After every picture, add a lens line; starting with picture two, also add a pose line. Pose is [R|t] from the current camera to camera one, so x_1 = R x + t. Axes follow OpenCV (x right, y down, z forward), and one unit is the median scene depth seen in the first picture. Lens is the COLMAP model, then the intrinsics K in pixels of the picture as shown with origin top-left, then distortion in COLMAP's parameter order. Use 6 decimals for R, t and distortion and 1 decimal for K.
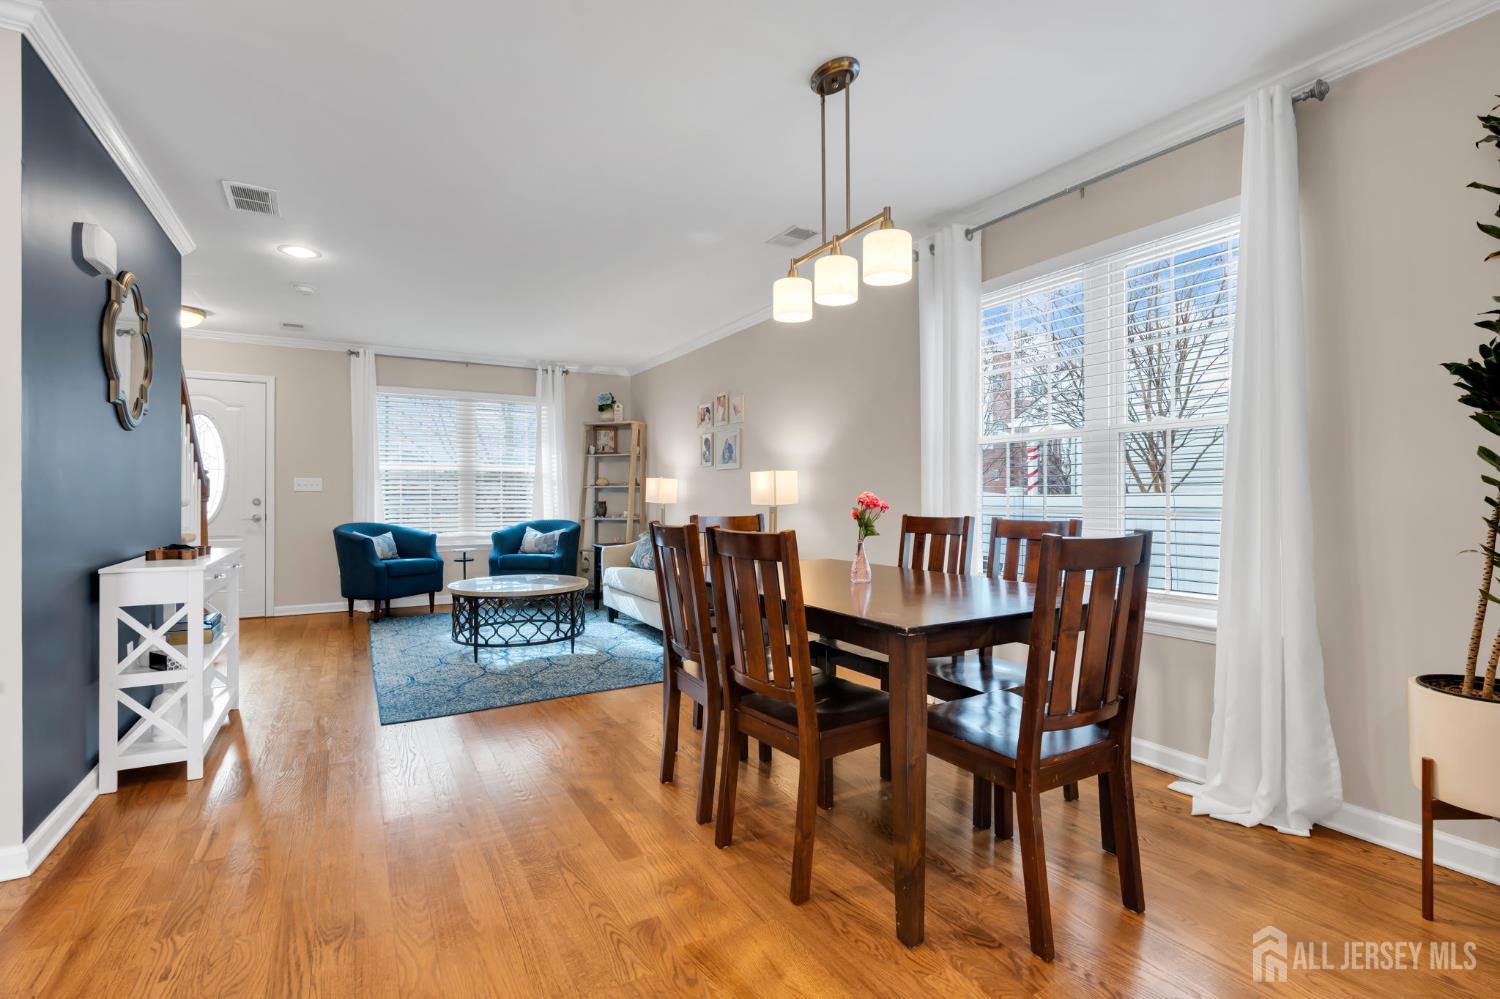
lens RADIAL K [[683.8, 0, 745.9], [0, 683.8, 494.7], [0, 0, 1]] dist [-0.010526, 0.000468]
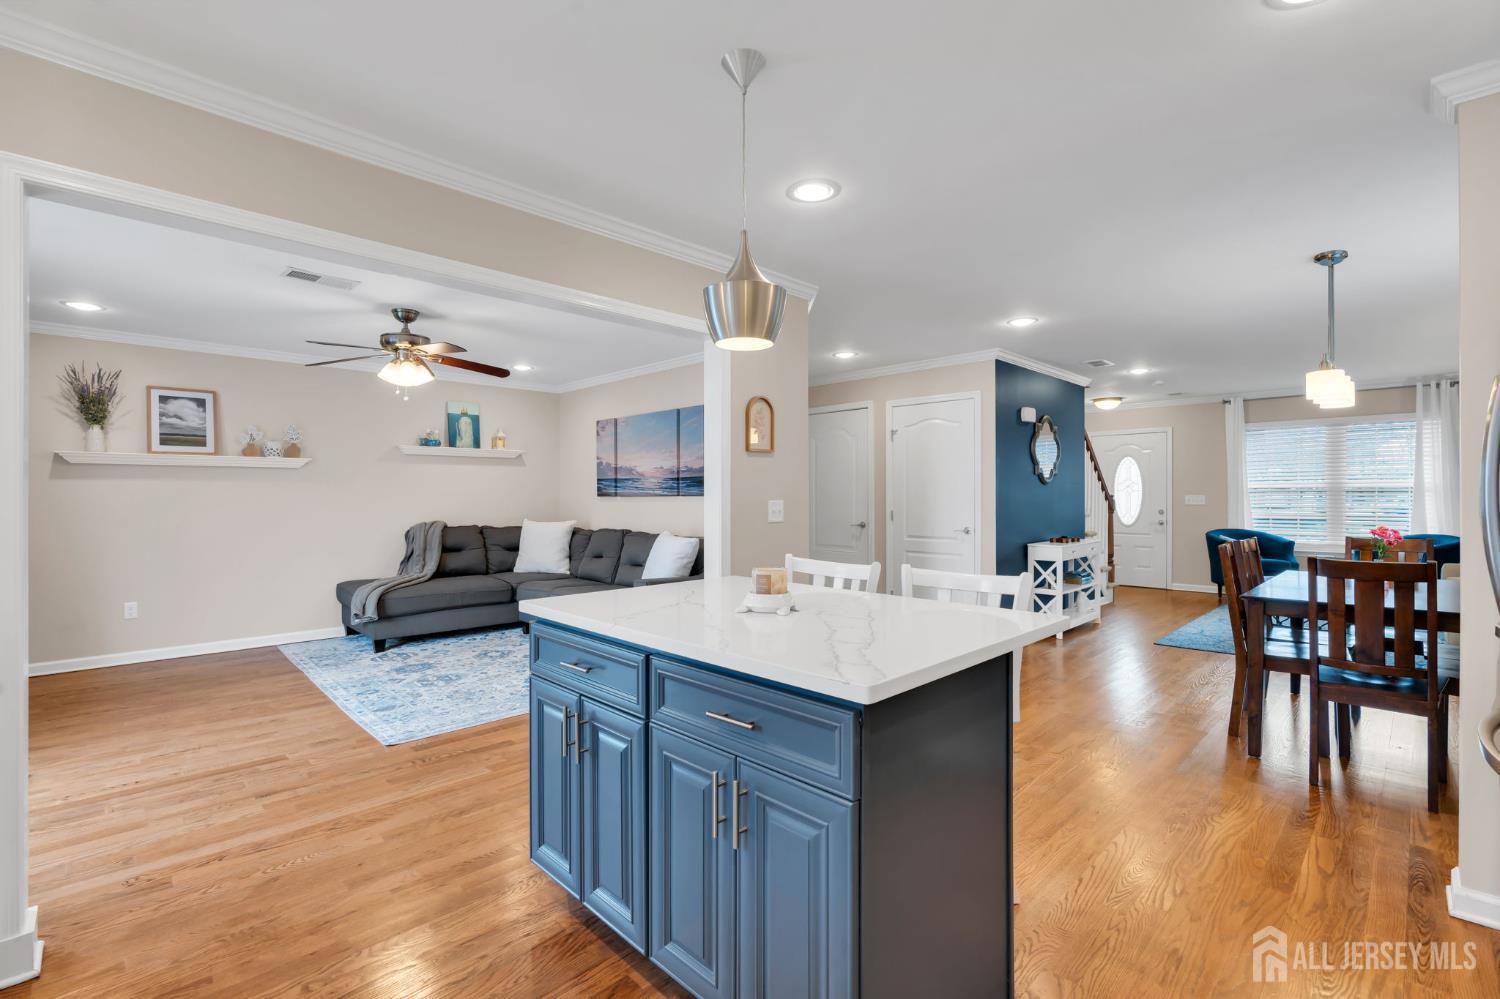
lens RADIAL K [[669.3, 0, 746.6], [0, 669.3, 498.6], [0, 0, 1]] dist [-0.013307, 0.004749]
pose [[0.248930, 0.003394, -0.968515, 0.455664], [0.006598, 0.999965, 0.005200, -0.030237], [0.968499, -0.007685, 0.248899, -0.240428]]
